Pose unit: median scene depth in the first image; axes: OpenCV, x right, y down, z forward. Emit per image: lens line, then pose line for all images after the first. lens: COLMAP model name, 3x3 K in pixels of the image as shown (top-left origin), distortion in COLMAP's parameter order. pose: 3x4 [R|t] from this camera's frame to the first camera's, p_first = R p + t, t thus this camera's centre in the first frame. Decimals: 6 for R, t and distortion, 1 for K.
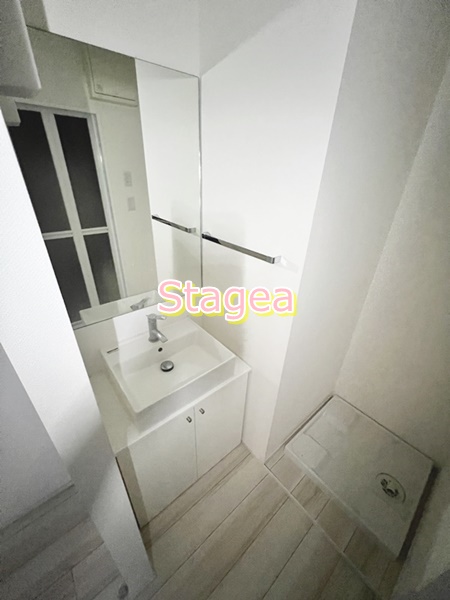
lens RADIAL K [[239.3, 0, 224.9], [0, 239.3, 299.5], [0, 0, 1]] dist [0.001722, 0.000282]
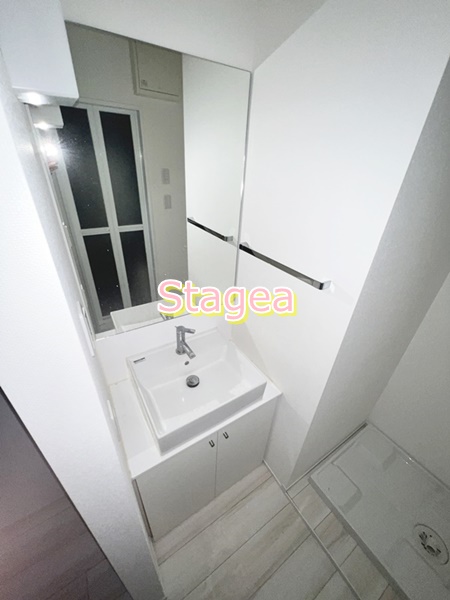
lens RADIAL K [[239.3, 0, 224.7], [0, 239.3, 300.4], [0, 0, 1]] dist [0.001722, 0.000282]
pose [[0.990898, 0.078373, -0.109451, -0.031011], [-0.075375, 0.996665, 0.031272, -0.073870], [0.111537, -0.022737, 0.993500, 0.062823]]
